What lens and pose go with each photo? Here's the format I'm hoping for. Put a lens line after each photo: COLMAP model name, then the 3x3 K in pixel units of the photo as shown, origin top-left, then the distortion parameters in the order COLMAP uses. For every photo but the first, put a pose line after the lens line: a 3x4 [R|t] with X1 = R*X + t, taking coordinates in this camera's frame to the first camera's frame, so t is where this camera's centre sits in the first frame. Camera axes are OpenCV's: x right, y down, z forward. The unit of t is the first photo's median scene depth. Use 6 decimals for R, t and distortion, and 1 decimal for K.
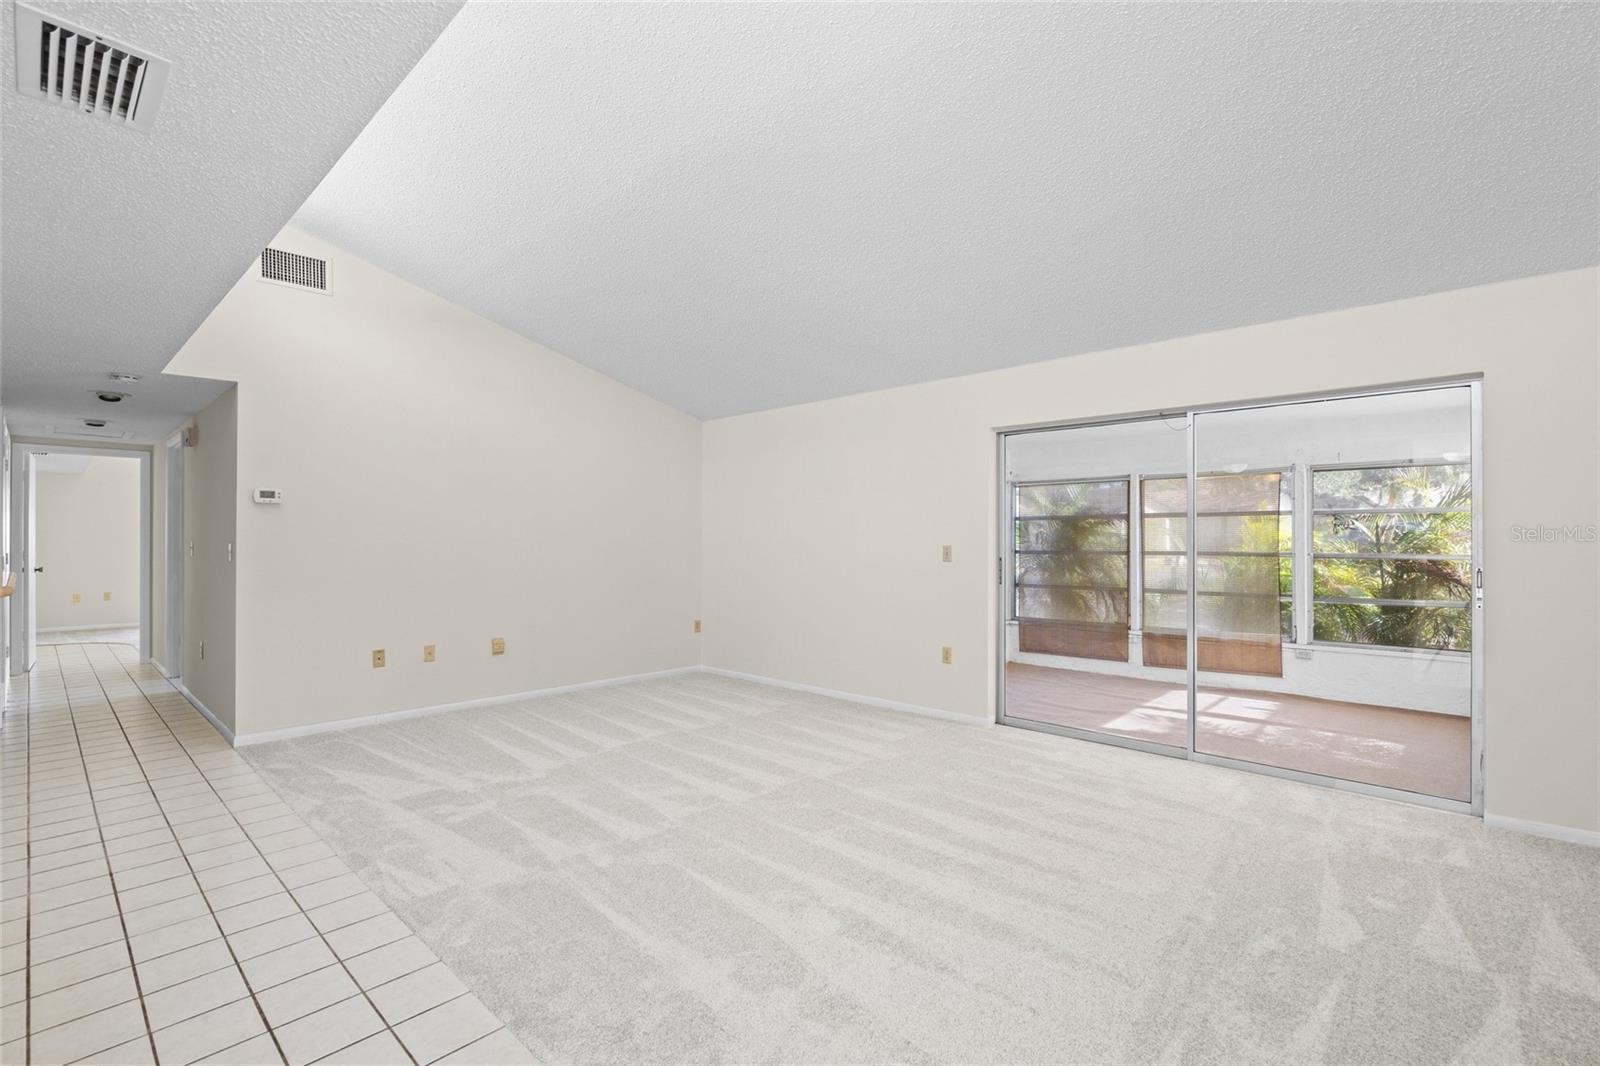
lens RADIAL K [[728.3, 0, 798.3], [0, 728.3, 535.0], [0, 0, 1]] dist [-0.011238, 0.009636]
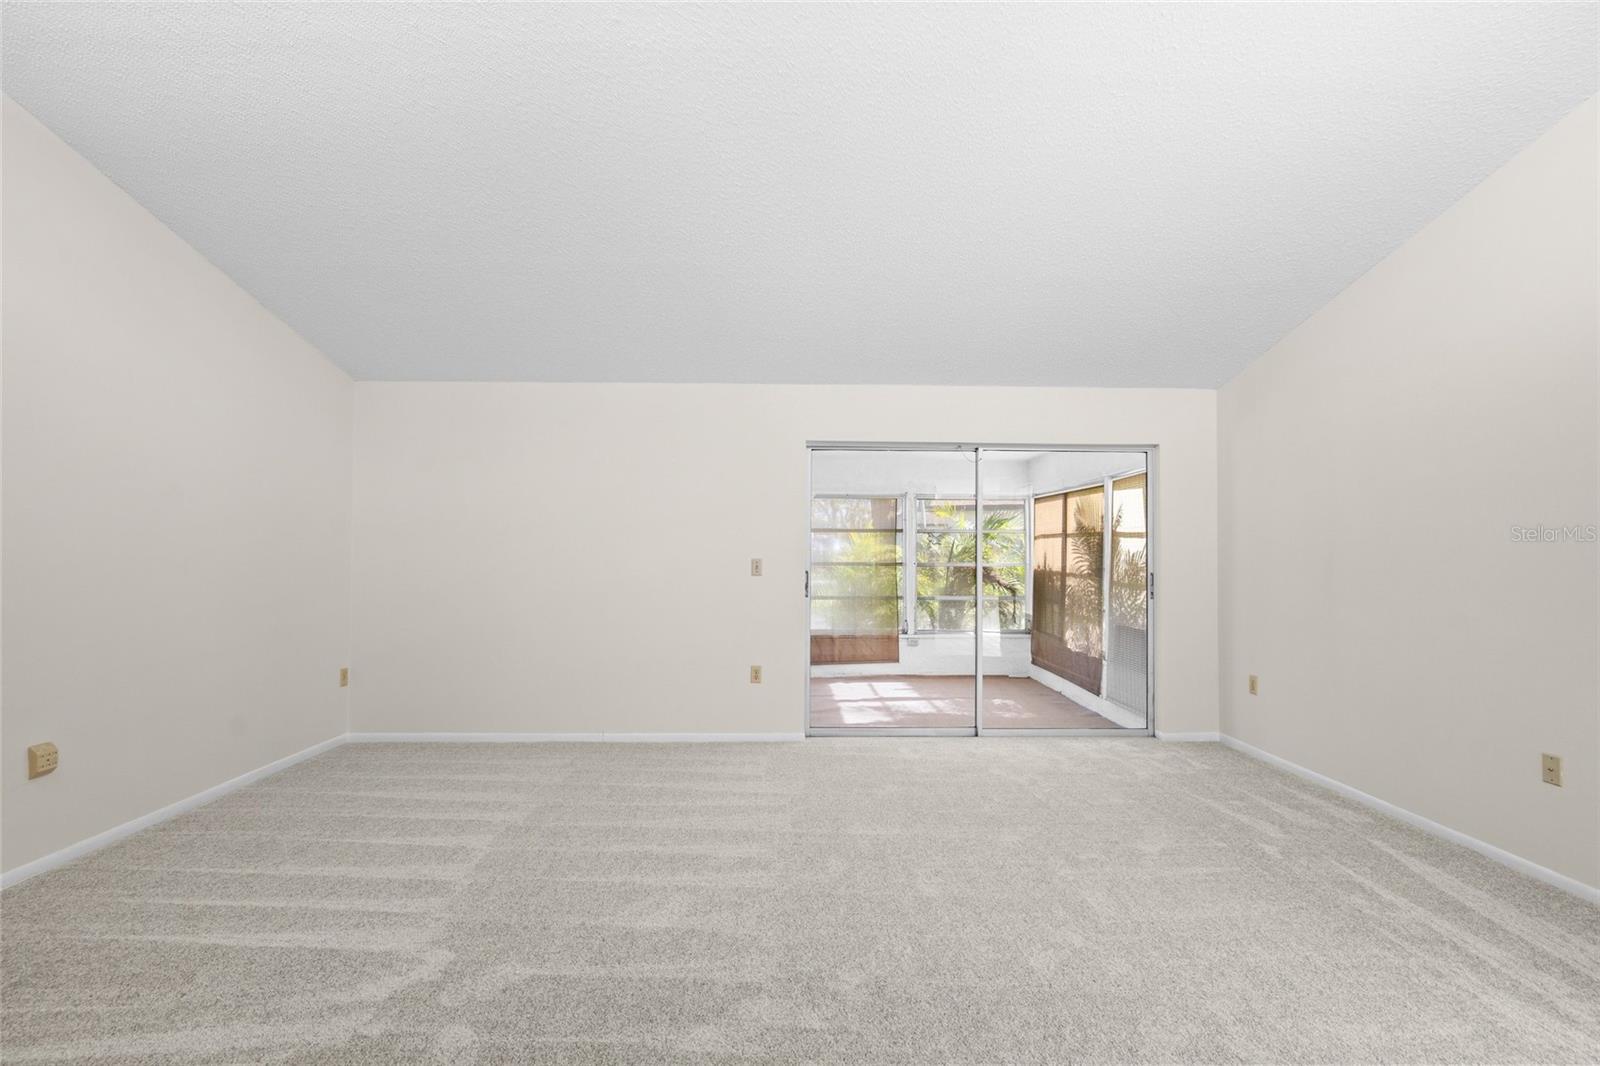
lens RADIAL K [[728.3, 0, 803.6], [0, 728.3, 540.2], [0, 0, 1]] dist [-0.011238, 0.009636]
pose [[0.710336, 0.012906, 0.703744, -0.443574], [-0.009328, 0.999917, -0.008922, -0.001378], [-0.703801, -0.000227, 0.710397, 0.298190]]
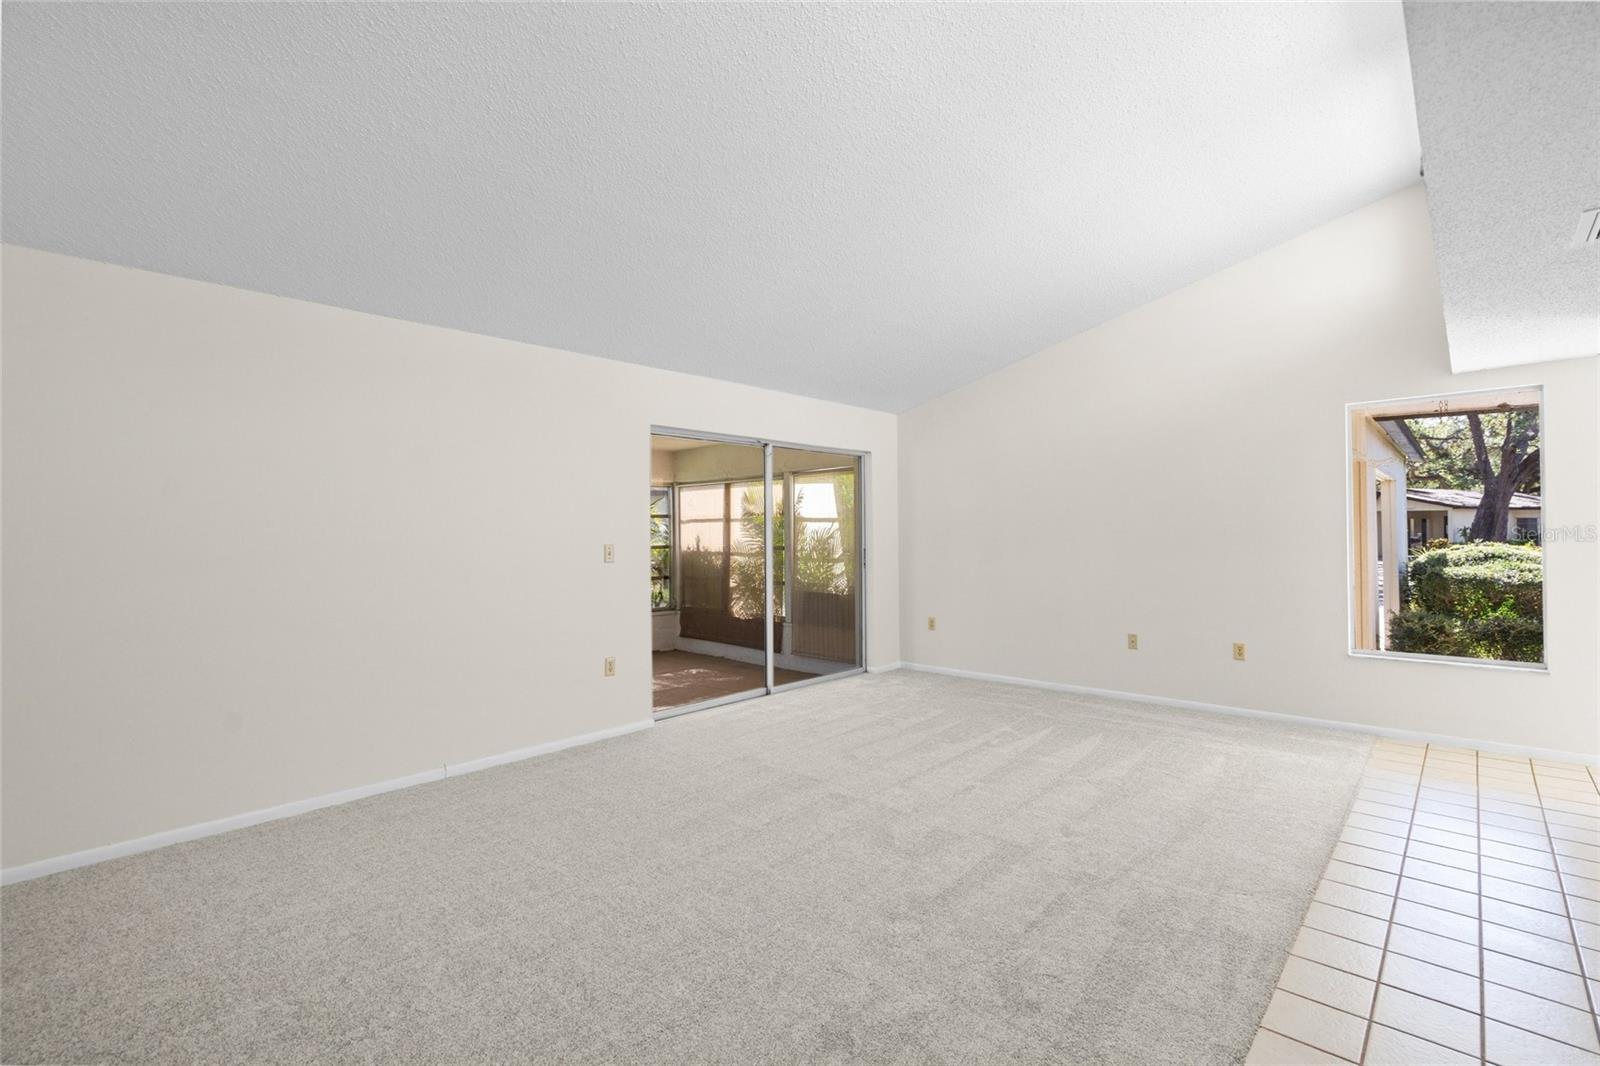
lens RADIAL K [[728.3, 0, 803.8], [0, 728.3, 535.8], [0, 0, 1]] dist [-0.011238, 0.009636]
pose [[-0.014059, -0.003144, 0.999896, -0.726254], [0.001812, 0.999993, 0.003170, 0.002550], [-0.999900, 0.001857, -0.014053, 0.815414]]
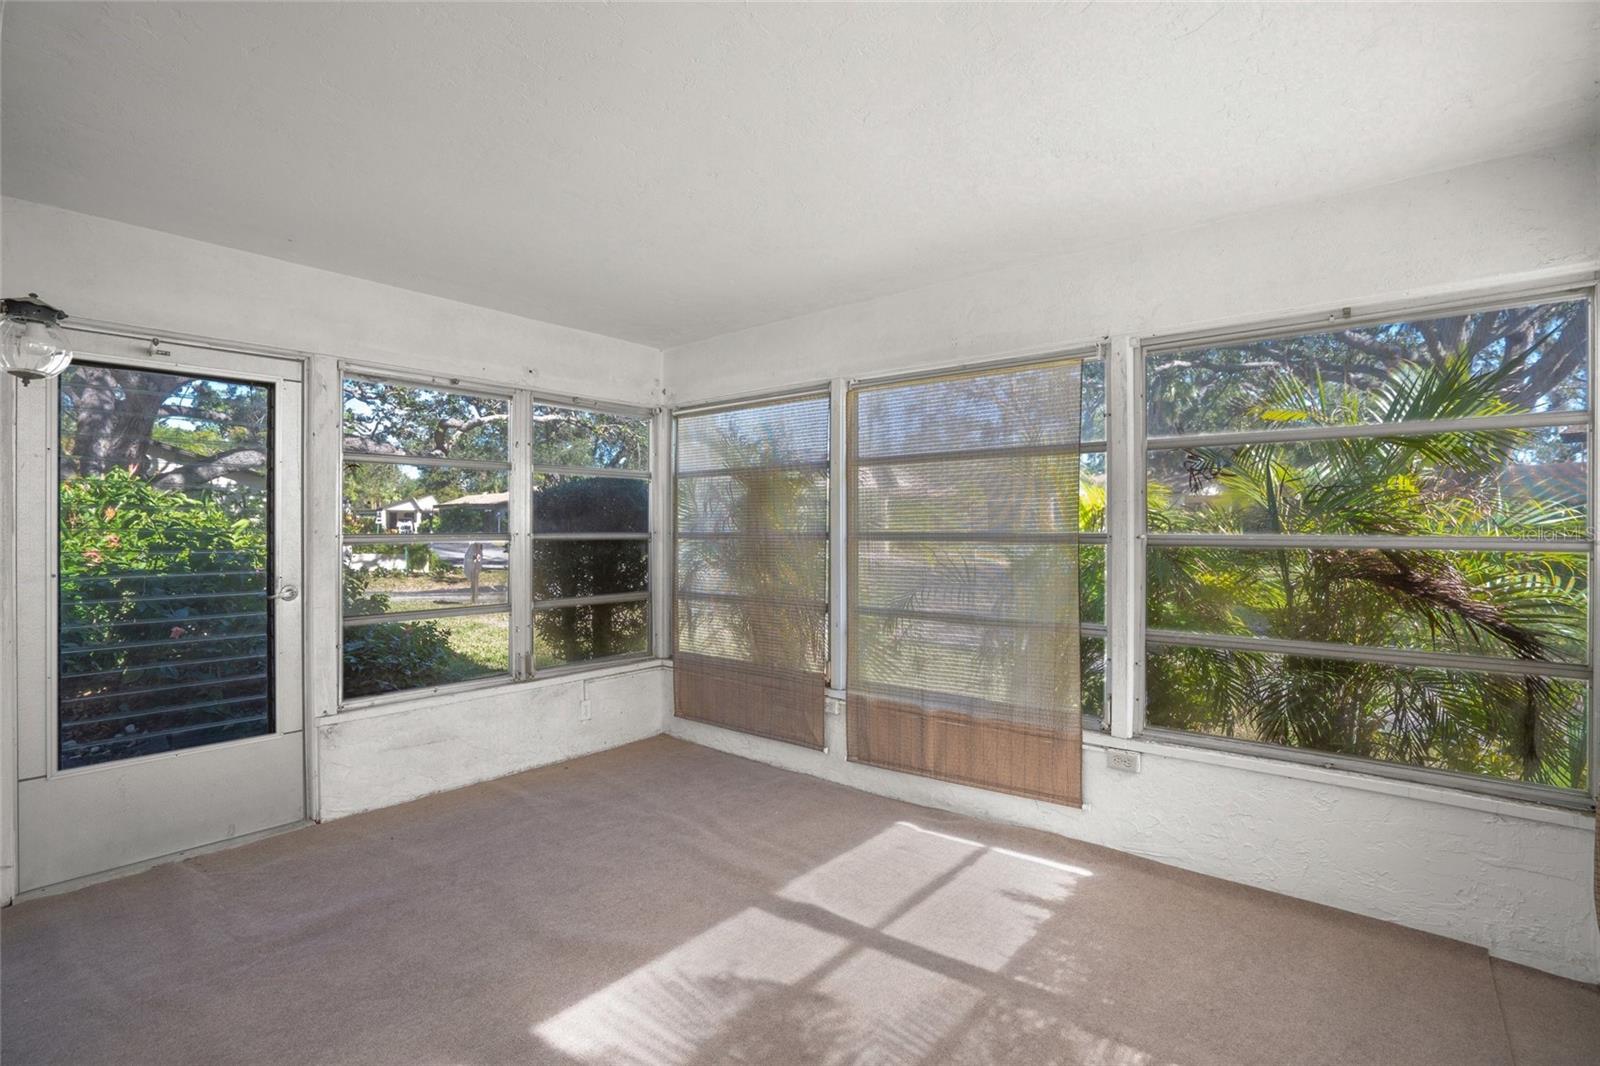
lens RADIAL K [[728.3, 0, 834.4], [0, 728.3, 543.8], [0, 0, 1]] dist [-0.011238, 0.009636]
pose [[0.993868, 0.002705, 0.110536, 0.611197], [-0.005226, 0.999733, 0.022521, 0.027701], [-0.110445, -0.022961, 0.993617, 0.751647]]
